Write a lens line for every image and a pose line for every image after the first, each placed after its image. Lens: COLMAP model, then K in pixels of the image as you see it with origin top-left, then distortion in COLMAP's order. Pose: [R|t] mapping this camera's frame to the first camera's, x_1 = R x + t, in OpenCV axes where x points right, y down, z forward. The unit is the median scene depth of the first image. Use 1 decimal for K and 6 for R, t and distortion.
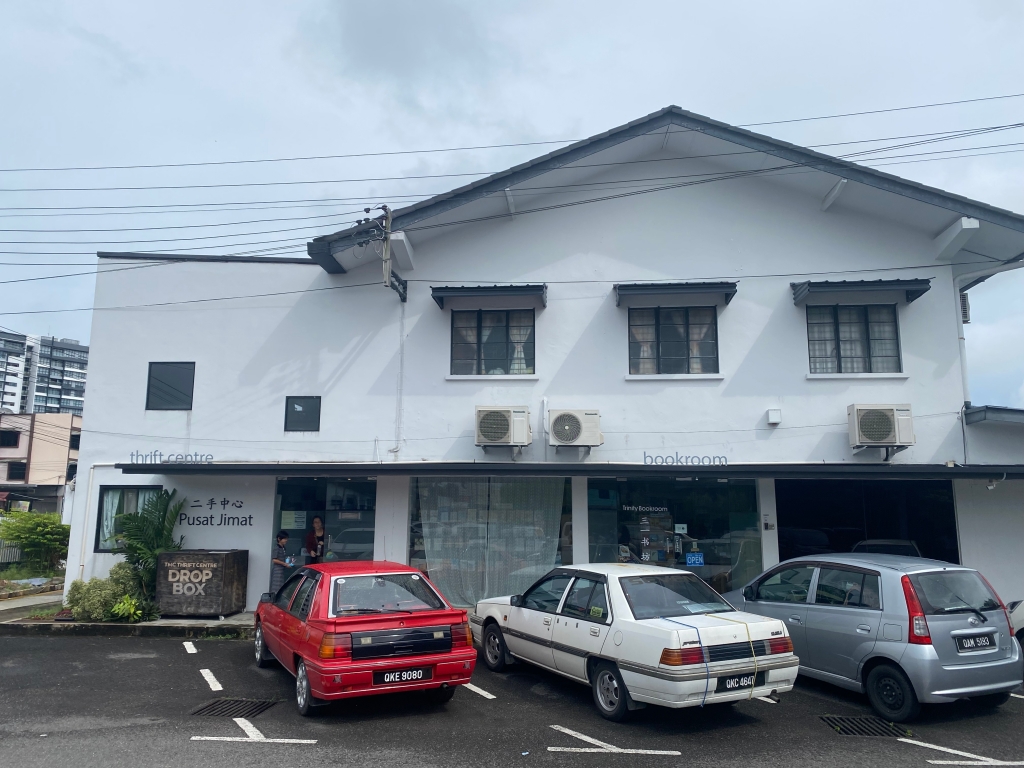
lens RADIAL K [[774.7, 0, 509.9], [0, 774.7, 385.4], [0, 0, 1]] dist [0.027471, -0.028439]
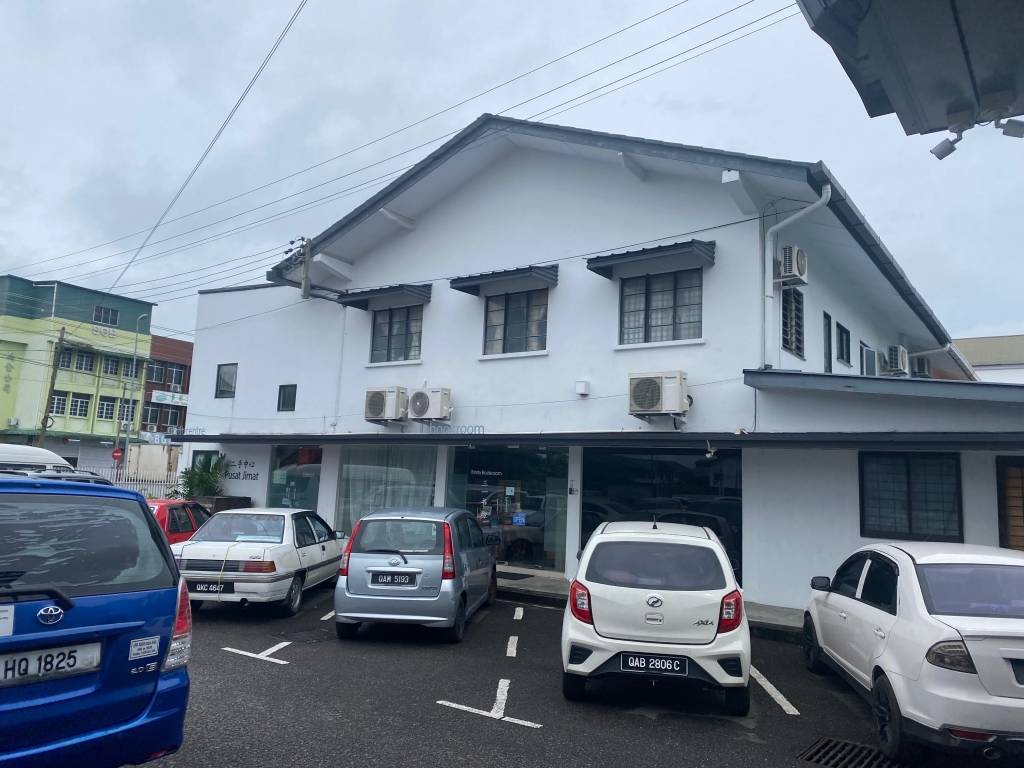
lens RADIAL K [[774.7, 0, 515.1], [0, 774.7, 384.9], [0, 0, 1]] dist [0.027471, -0.028439]
pose [[0.863062, -0.037884, -0.503675, 0.771808], [0.054318, 0.998362, 0.017984, 0.011626], [0.502168, -0.042880, 0.863706, 0.043736]]
